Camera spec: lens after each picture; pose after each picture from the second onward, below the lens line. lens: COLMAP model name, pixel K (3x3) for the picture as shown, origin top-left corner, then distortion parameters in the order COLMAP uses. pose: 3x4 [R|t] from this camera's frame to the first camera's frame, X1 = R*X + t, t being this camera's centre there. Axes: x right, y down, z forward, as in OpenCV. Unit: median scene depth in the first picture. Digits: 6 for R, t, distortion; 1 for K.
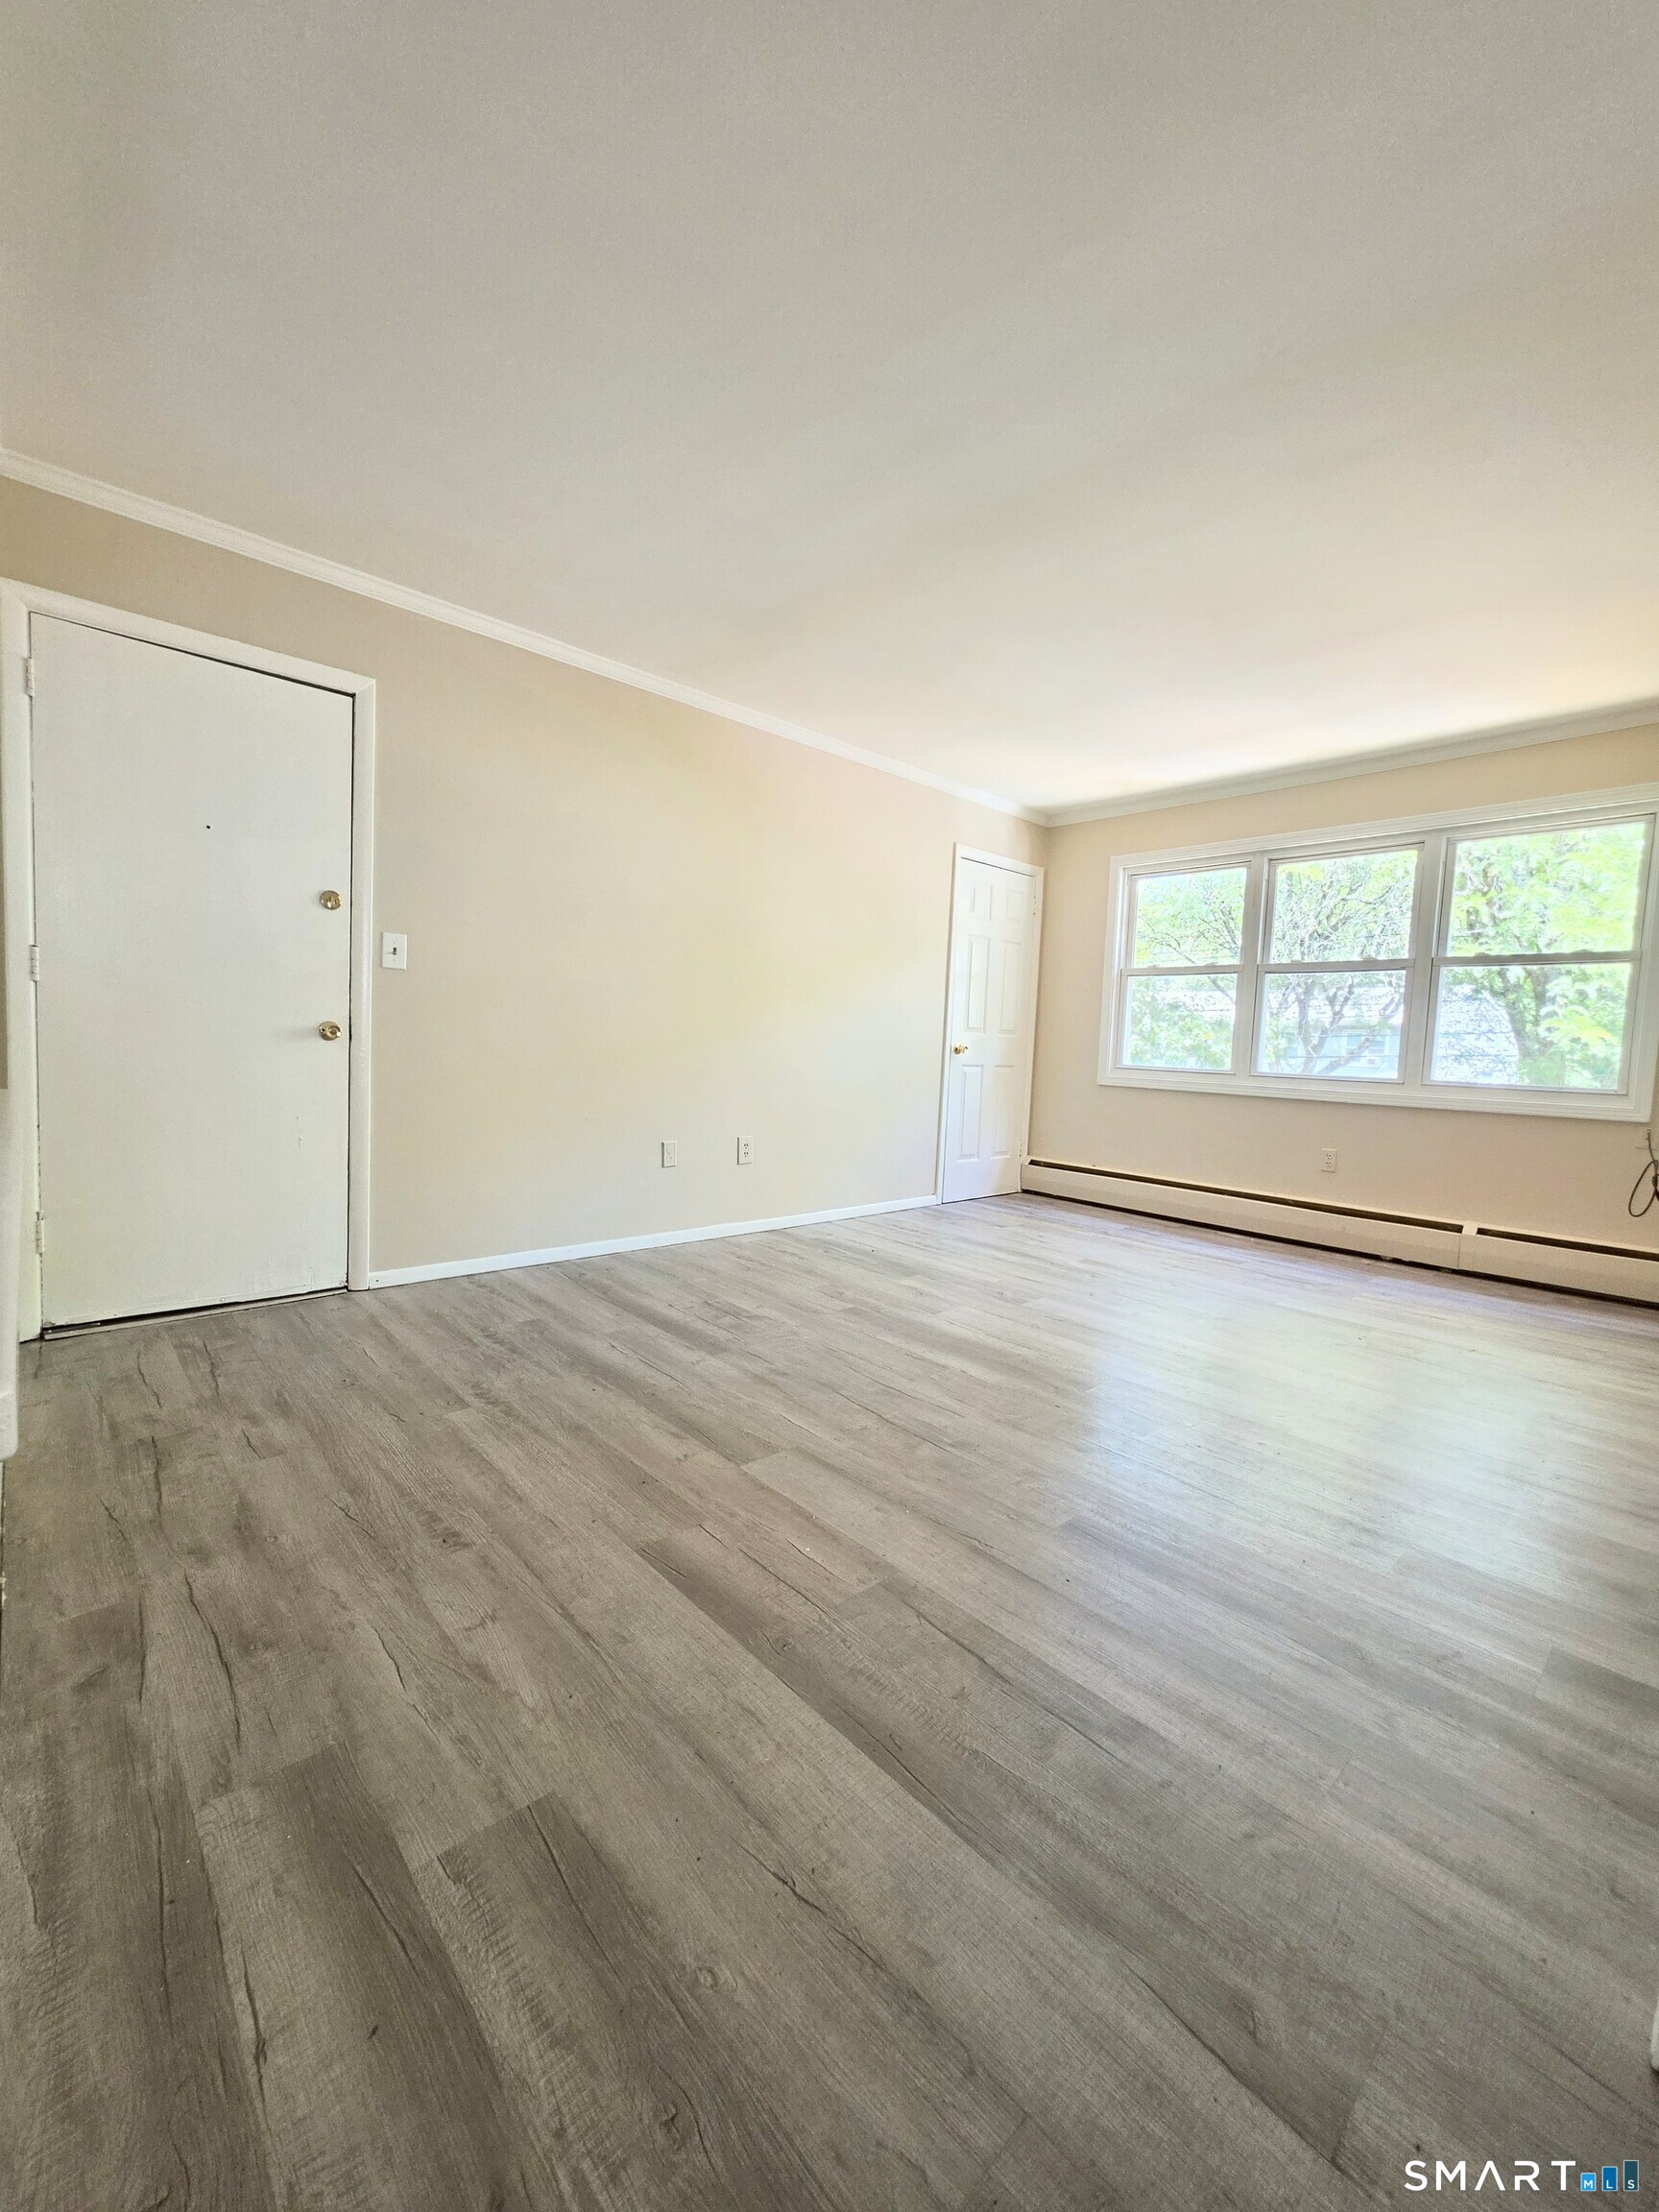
lens RADIAL K [[885.8, 0, 823.6], [0, 885.8, 1105.6], [0, 0, 1]] dist [-0.006187, 0.002191]
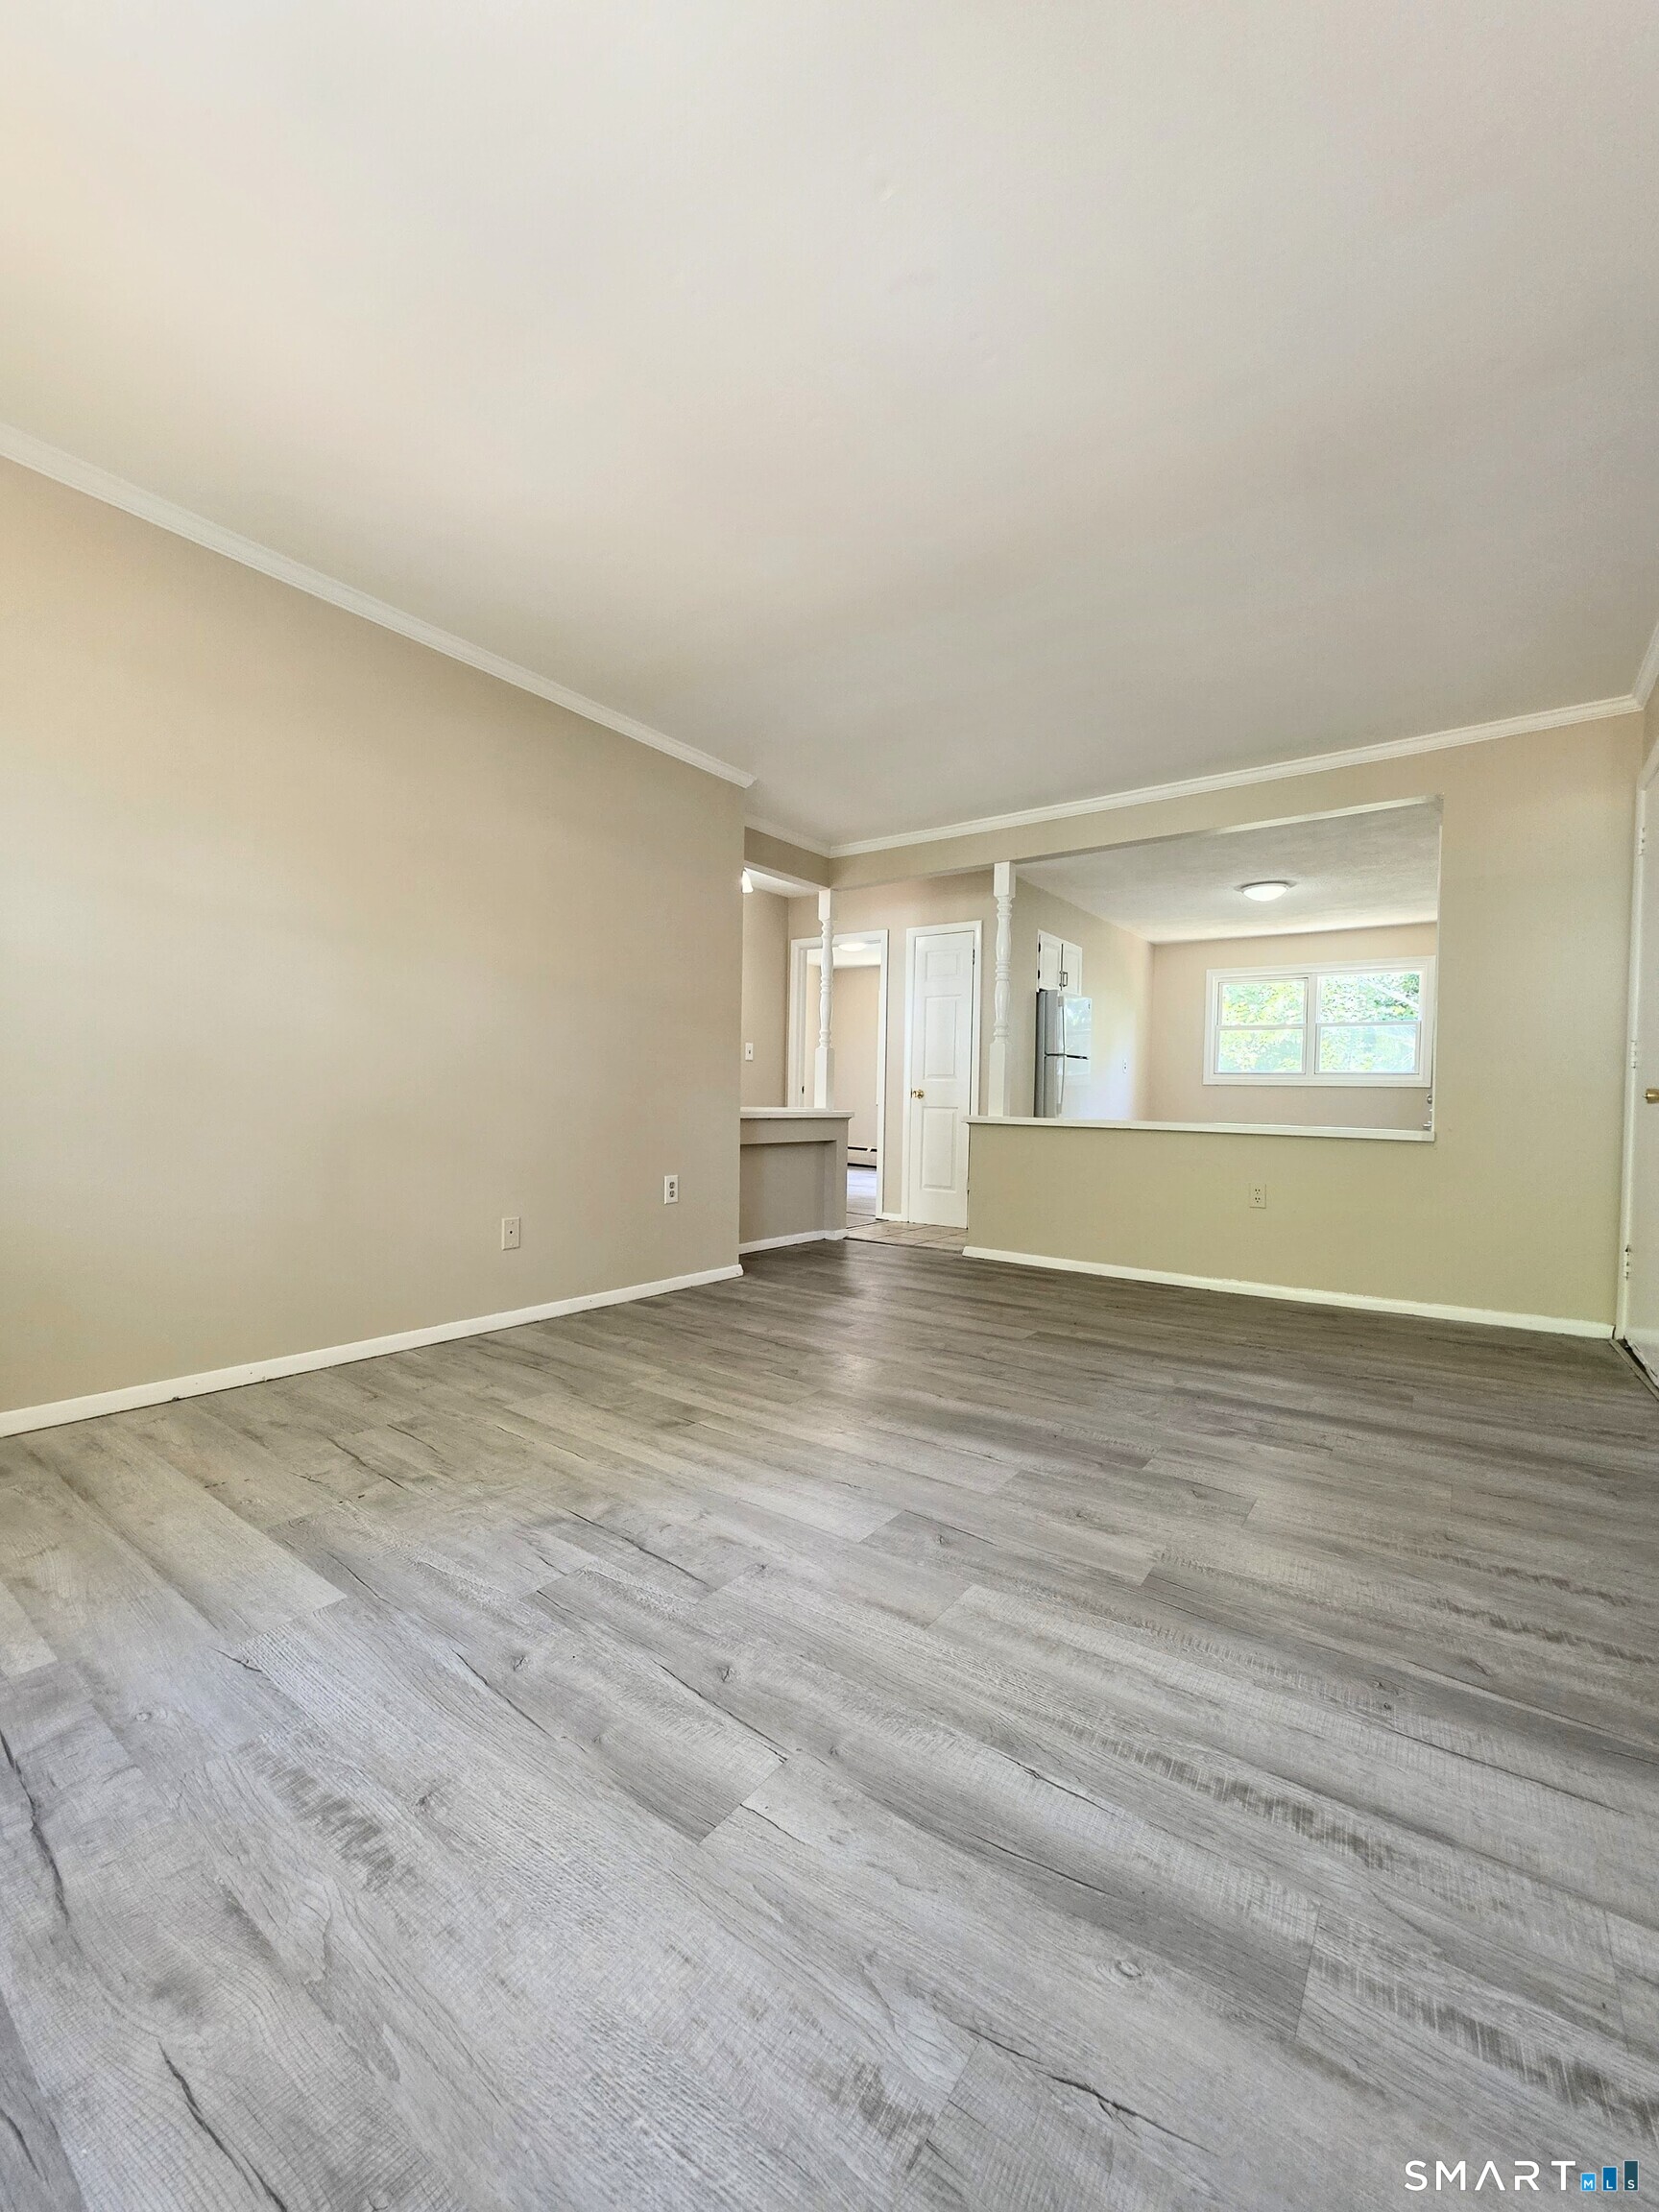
lens RADIAL K [[885.8, 0, 821.6], [0, 885.8, 1107.1], [0, 0, 1]] dist [-0.006187, 0.002191]
pose [[-0.978924, -0.055975, -0.196403, 0.427783], [-0.072878, 0.994134, 0.079912, -0.078301], [0.190778, 0.092541, -0.977261, 1.630688]]
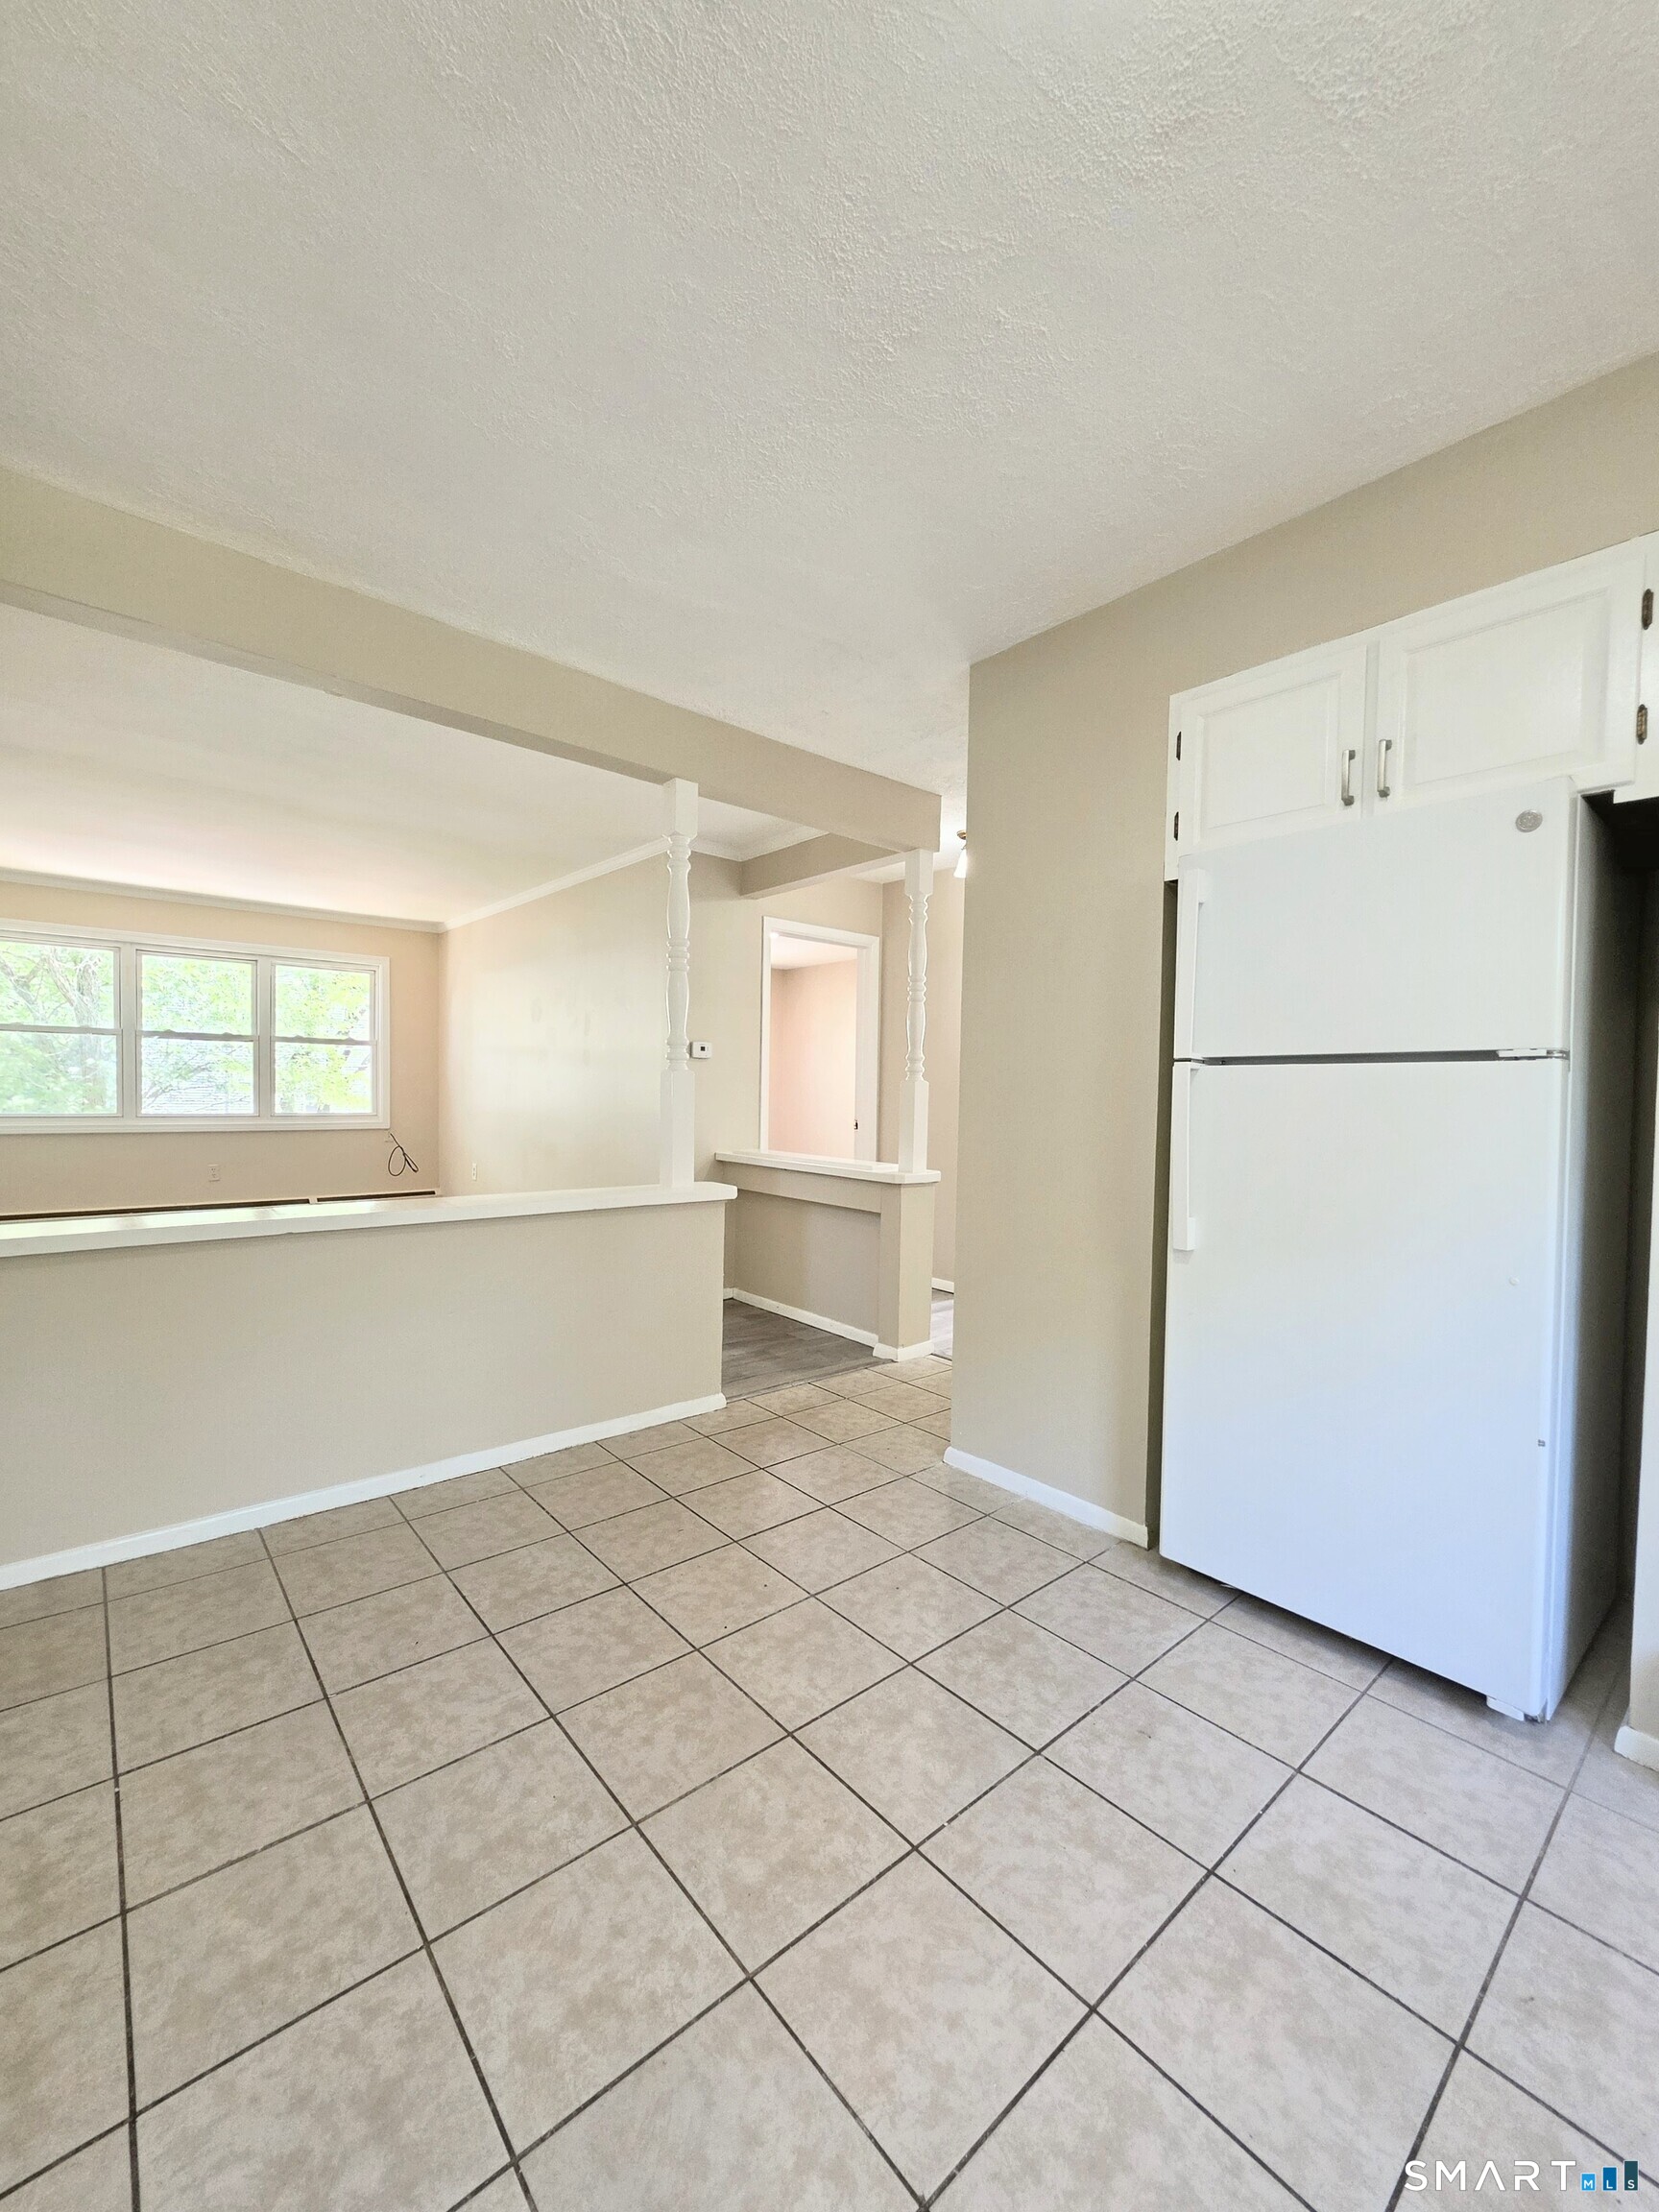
lens RADIAL K [[885.8, 0, 816.8], [0, 885.8, 1115.5], [0, 0, 1]] dist [-0.006187, 0.002191]
pose [[0.032244, -0.064417, 0.997402, -1.168606], [0.057078, 0.996411, 0.062507, -0.092450], [-0.997849, 0.054914, 0.035806, -0.037459]]
